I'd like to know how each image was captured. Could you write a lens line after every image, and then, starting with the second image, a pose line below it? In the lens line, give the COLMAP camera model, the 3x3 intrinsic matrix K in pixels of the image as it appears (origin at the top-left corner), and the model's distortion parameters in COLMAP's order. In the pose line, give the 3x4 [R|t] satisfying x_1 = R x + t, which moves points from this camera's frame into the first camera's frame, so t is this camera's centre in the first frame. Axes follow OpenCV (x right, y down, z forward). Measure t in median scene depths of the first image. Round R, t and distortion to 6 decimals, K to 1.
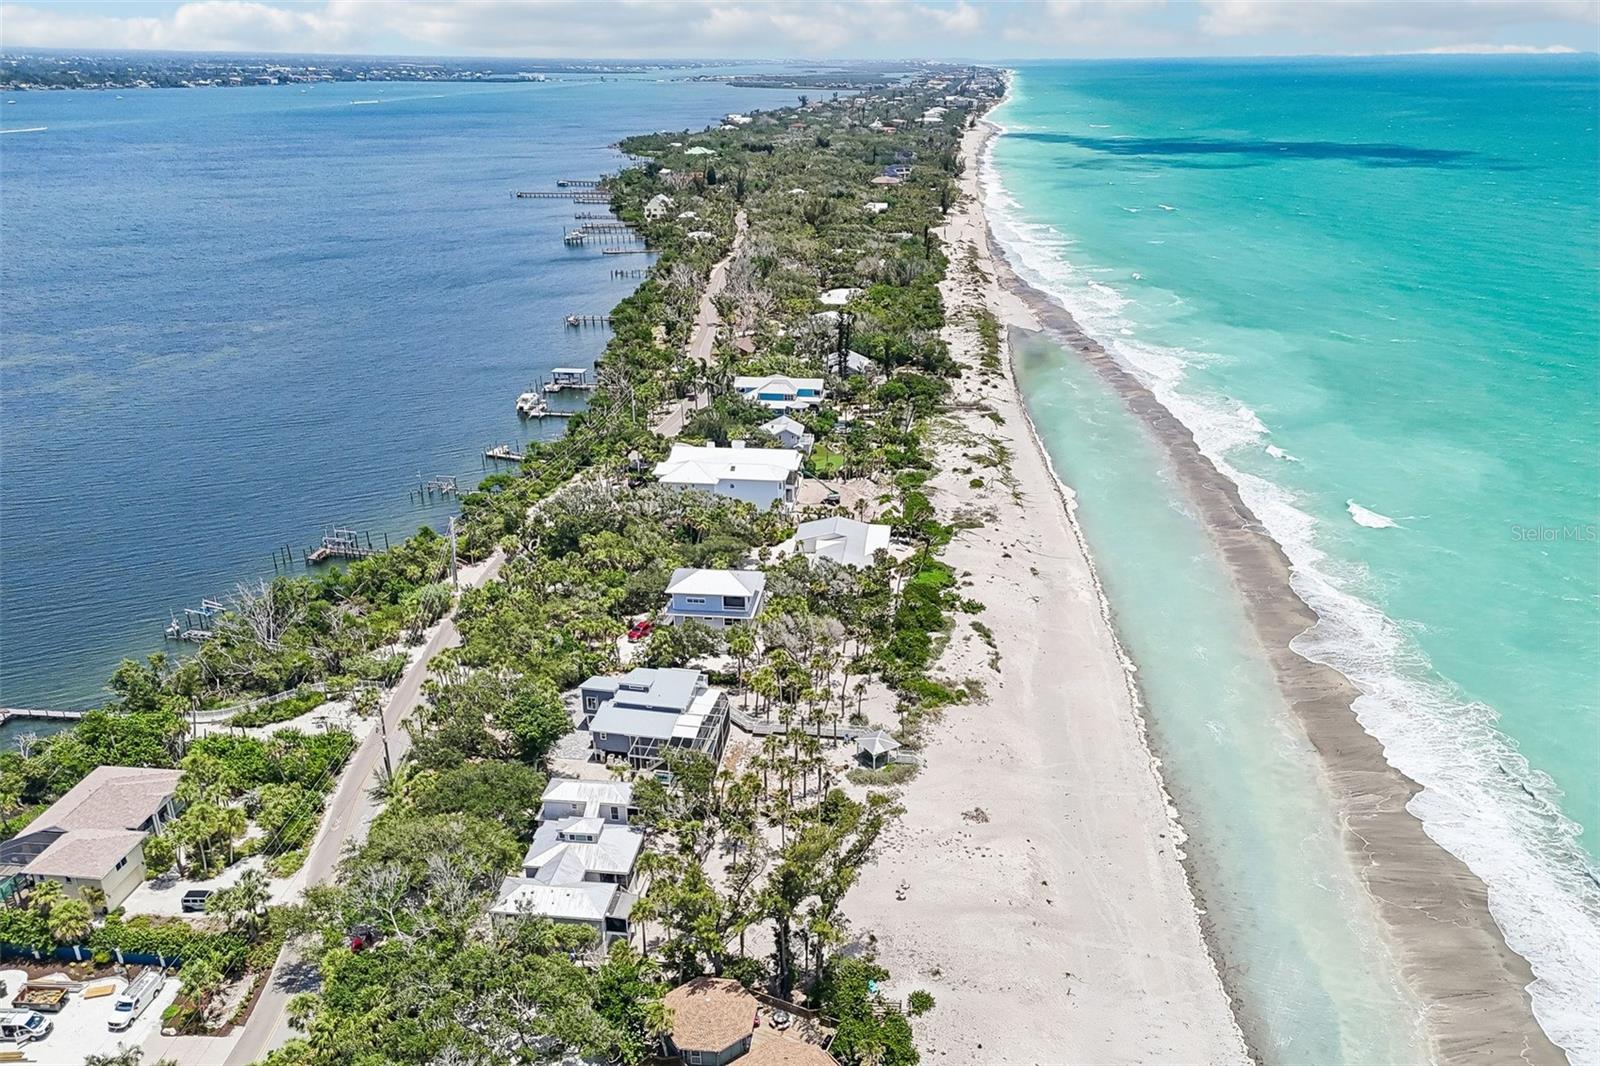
lens RADIAL K [[1165.5, 0, 804.1], [0, 1165.5, 564.5], [0, 0, 1]] dist [0.089783, -0.087021]
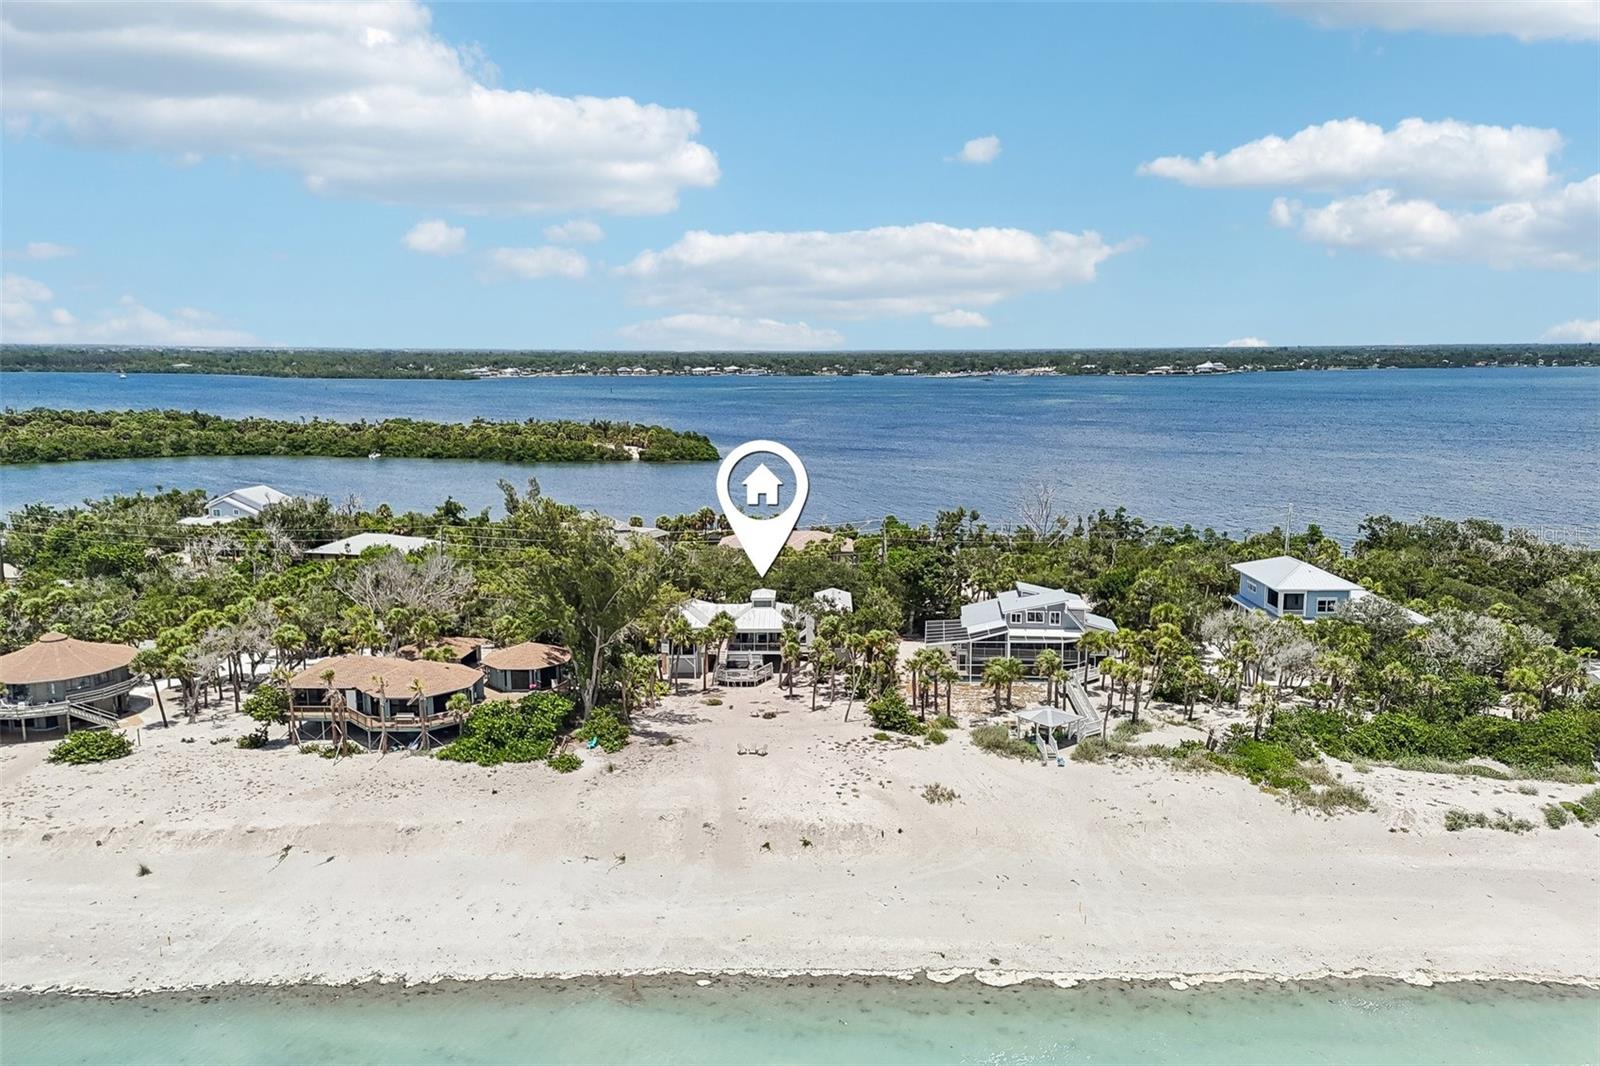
lens RADIAL K [[1165.5, 0, 804.1], [0, 1165.5, 564.5], [0, 0, 1]] dist [0.089783, -0.087021]
pose [[0.091825, 0.185312, -0.978380, 0.812697], [-0.390352, 0.910590, 0.135835, 0.039386], [0.916075, 0.369440, 0.155952, 0.832727]]
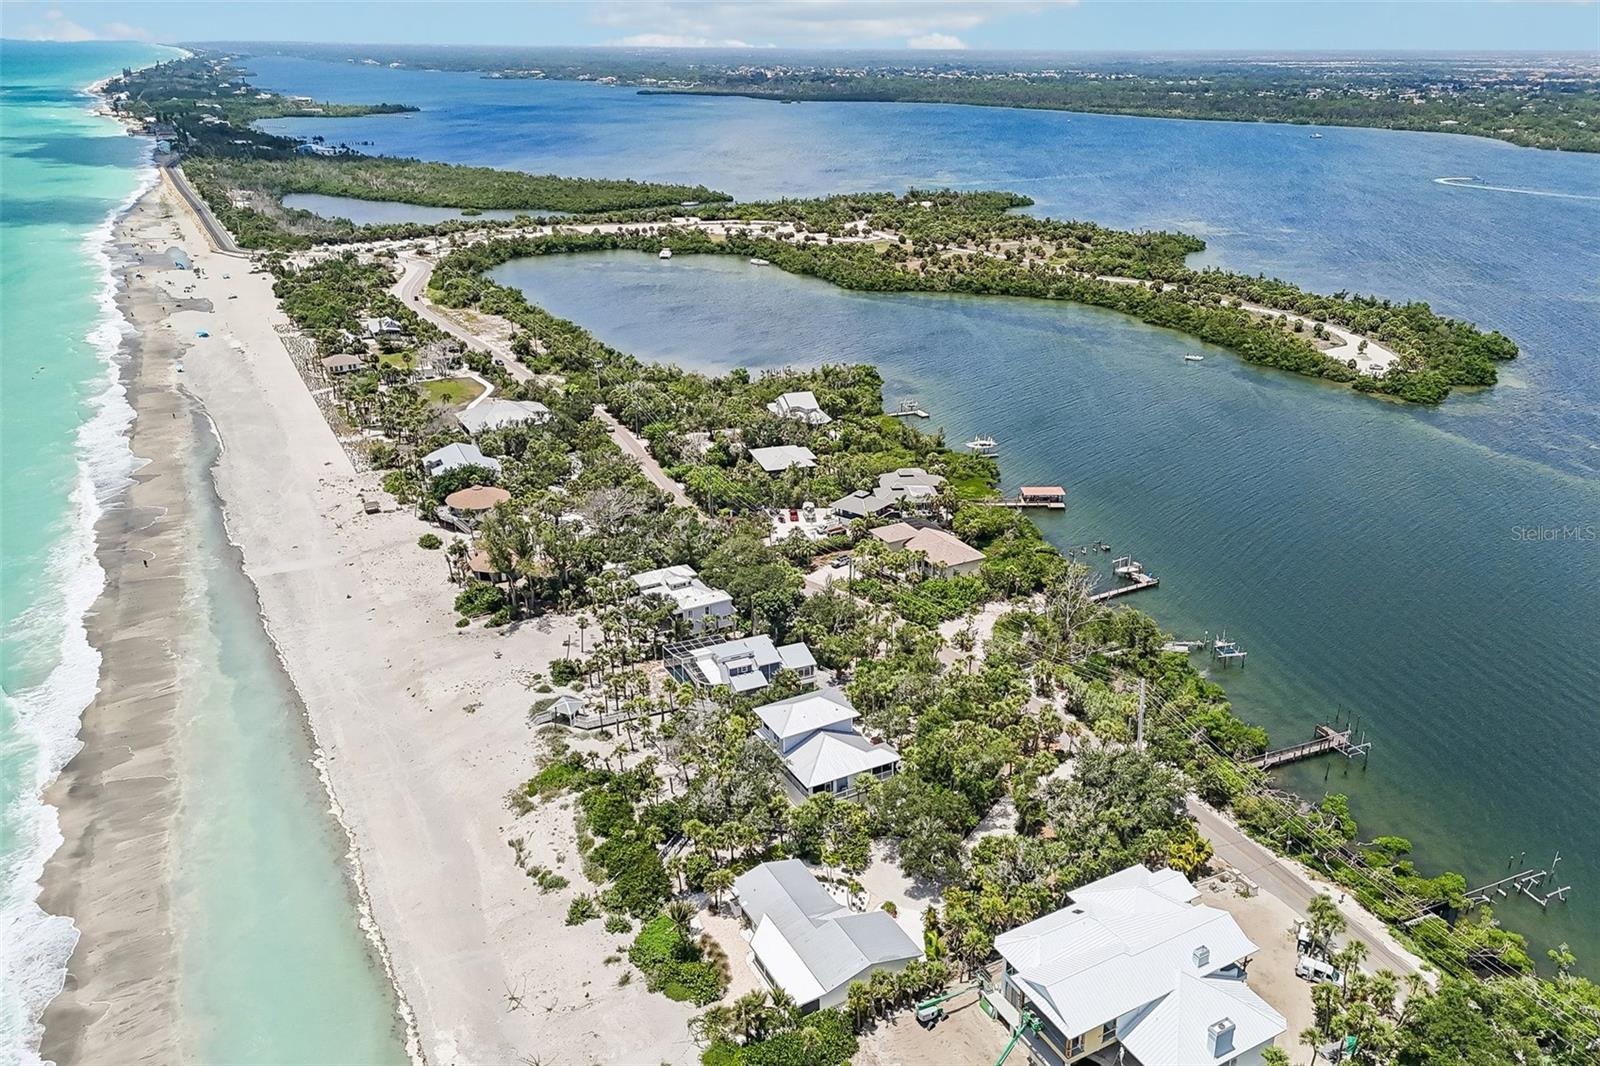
lens RADIAL K [[1165.5, 0, 804.1], [0, 1165.5, 564.5], [0, 0, 1]] dist [0.089783, -0.087021]
pose [[-0.818657, 0.251816, -0.516129, 0.529059], [-0.211570, 0.703276, 0.678705, -0.979104], [0.533890, 0.664824, -0.522466, 1.935797]]
